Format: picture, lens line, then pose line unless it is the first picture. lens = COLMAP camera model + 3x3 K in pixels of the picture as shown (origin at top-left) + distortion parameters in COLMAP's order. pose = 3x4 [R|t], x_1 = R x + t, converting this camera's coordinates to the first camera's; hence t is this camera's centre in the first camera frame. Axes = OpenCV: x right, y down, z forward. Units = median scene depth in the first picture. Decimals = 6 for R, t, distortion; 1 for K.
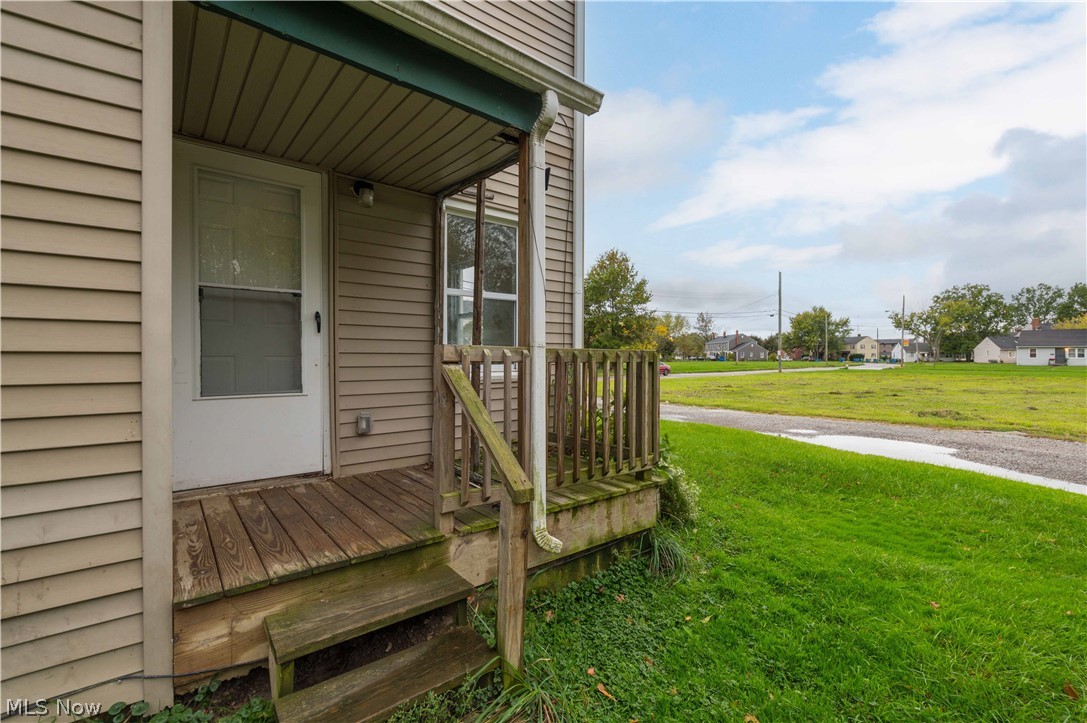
lens RADIAL K [[478.5, 0, 543.5], [0, 478.5, 361.5], [0, 0, 1]] dist [-0.000505, -0.000110]
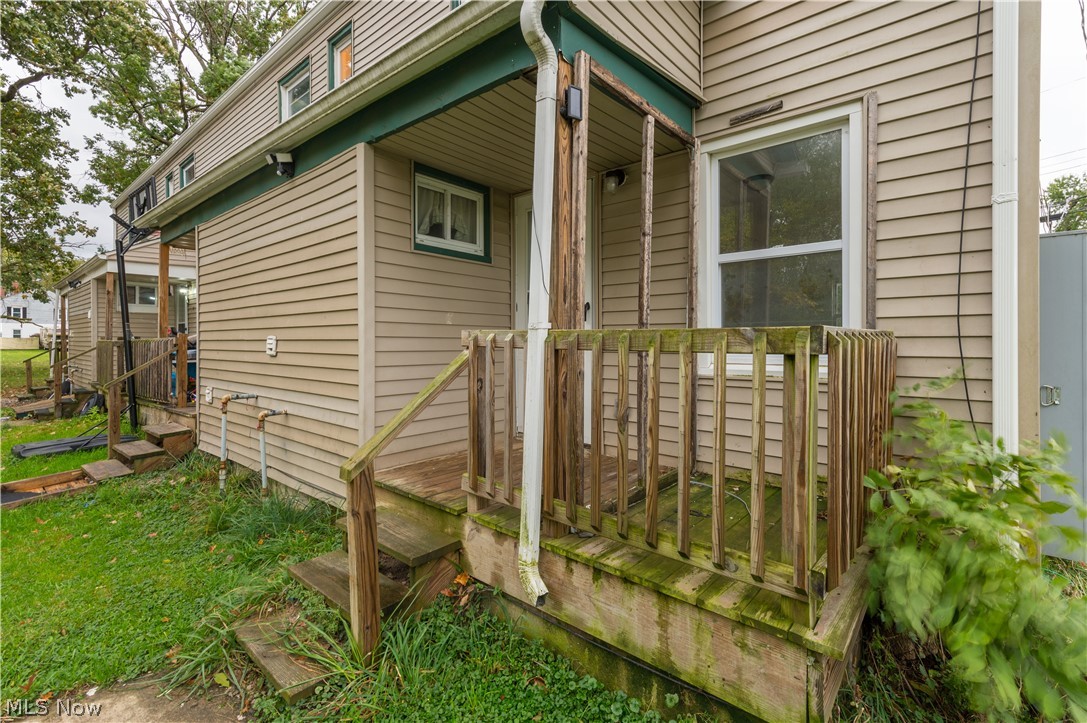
lens RADIAL K [[492.7, 0, 544.3], [0, 492.7, 343.4], [0, 0, 1]] dist [0.001356, 0.000316]
pose [[0.175774, 0.003169, -0.984426, 0.684579], [-0.007637, 0.999969, 0.001856, -0.008322], [0.984401, 0.007192, 0.175792, 0.757961]]
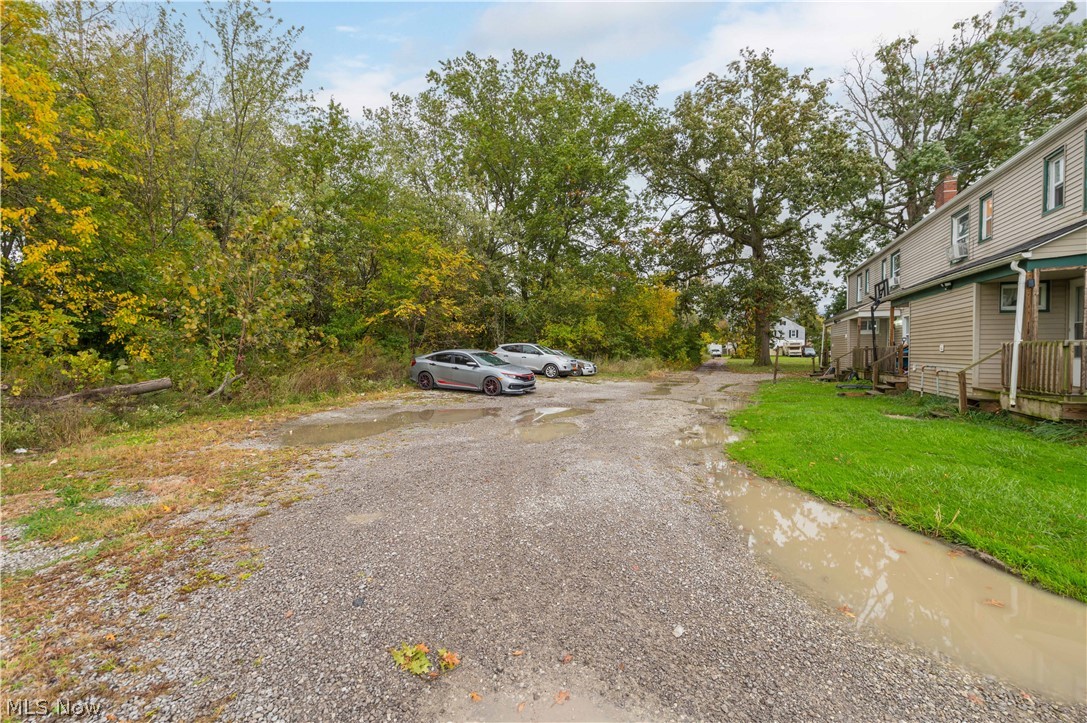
lens RADIAL K [[439.3, 0, 543.5], [0, 439.3, 361.5], [0, 0, 1]] dist [0.001188, 0.000316]
pose [[-0.883855, 0.012156, -0.467603, 3.632007], [-0.000103, 0.999657, 0.026182, 0.024609], [0.467761, 0.023189, -0.883551, 1.860961]]
